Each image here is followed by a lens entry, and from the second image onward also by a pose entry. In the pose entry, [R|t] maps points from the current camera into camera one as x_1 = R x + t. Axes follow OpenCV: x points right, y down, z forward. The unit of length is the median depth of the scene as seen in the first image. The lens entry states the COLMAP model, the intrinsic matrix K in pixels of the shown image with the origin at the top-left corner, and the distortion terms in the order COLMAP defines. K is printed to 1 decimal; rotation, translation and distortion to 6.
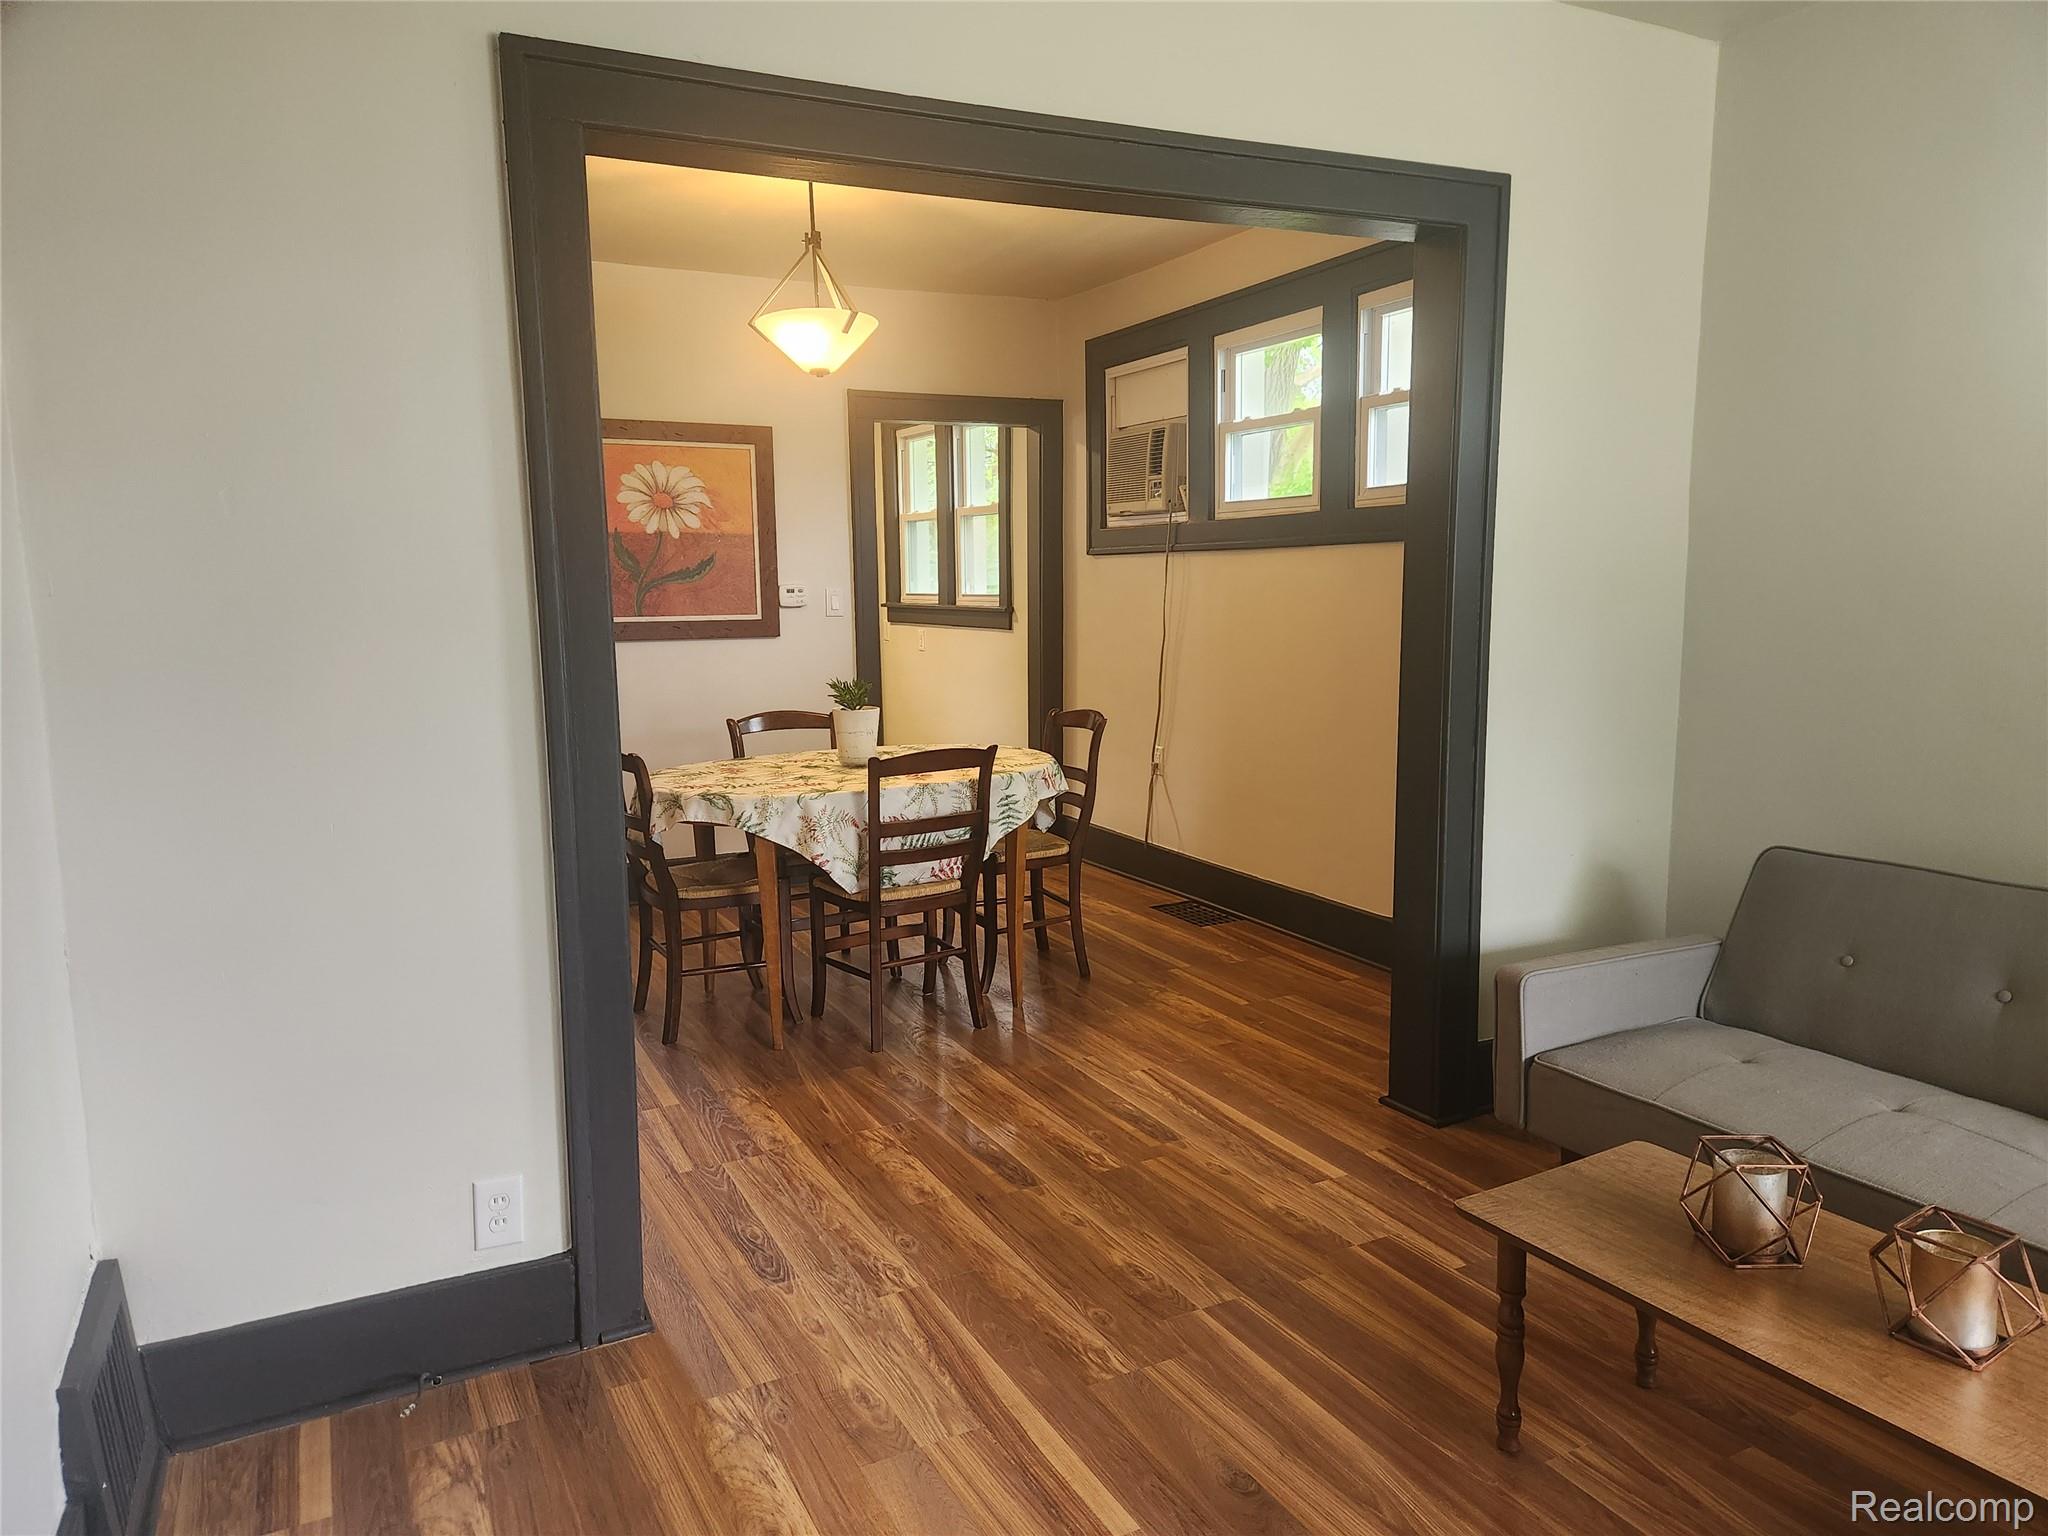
lens RADIAL K [[1383.7, 0, 1010.6], [0, 1383.7, 772.3], [0, 0, 1]] dist [0.083081, -0.081278]
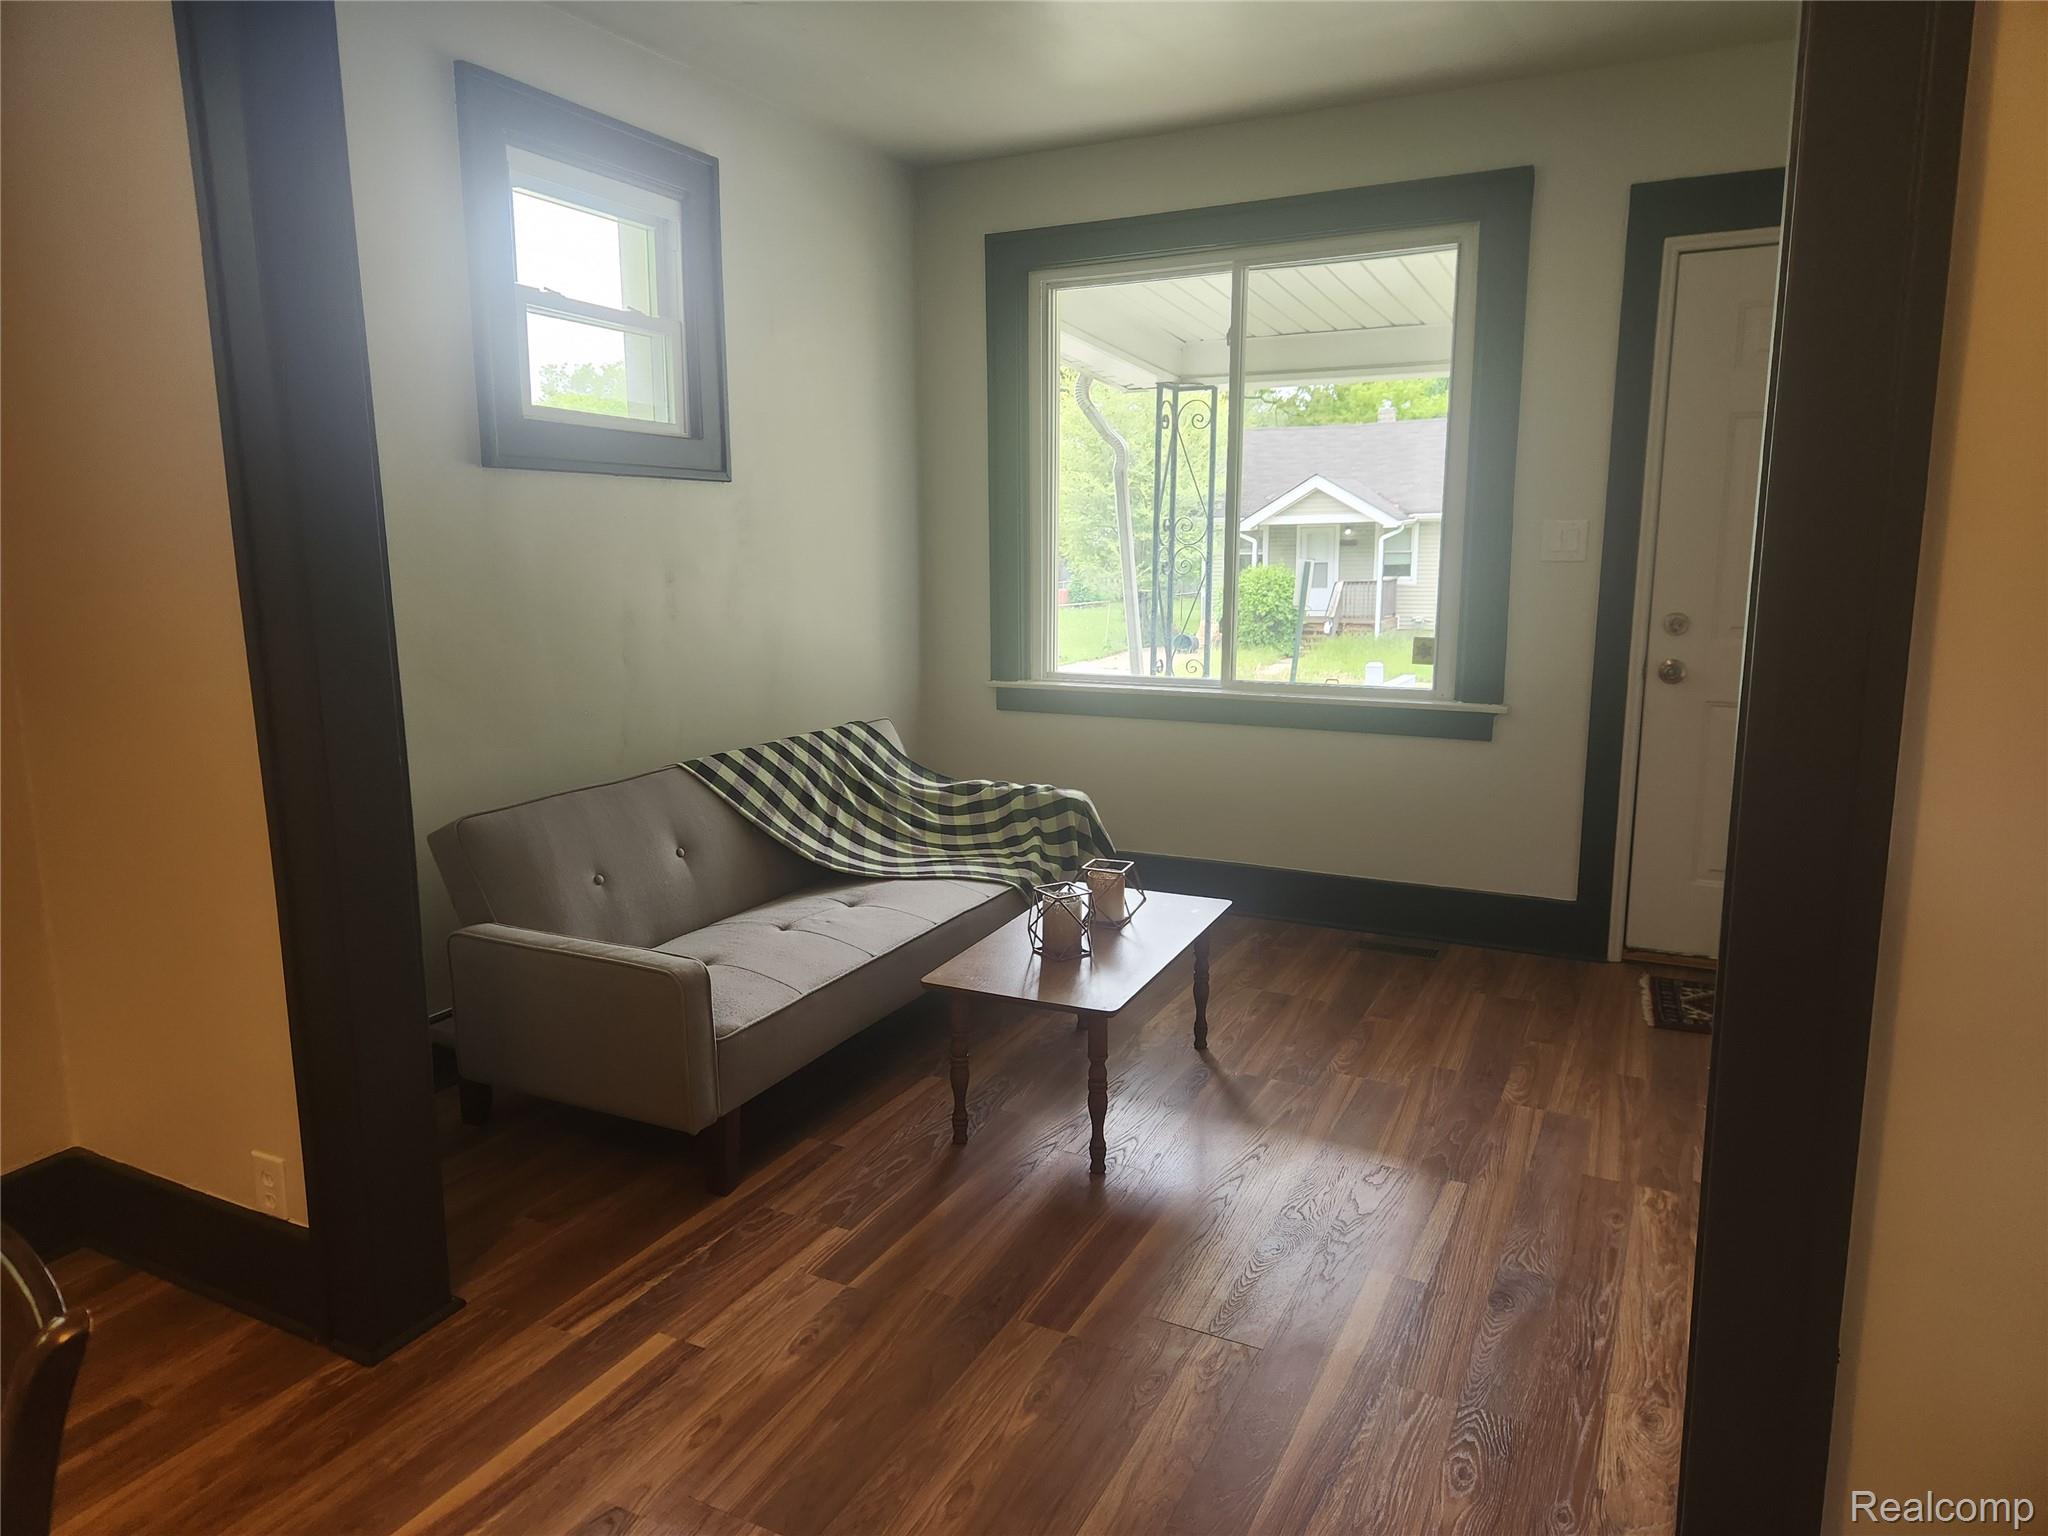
lens RADIAL K [[1383.7, 0, 1010.6], [0, 1383.7, 772.3], [0, 0, 1]] dist [0.083081, -0.081278]
pose [[-0.604013, -0.112343, 0.789017, -0.423388], [0.124745, 0.964486, 0.232823, -0.148950], [-0.787151, 0.239054, -0.568547, 1.195620]]
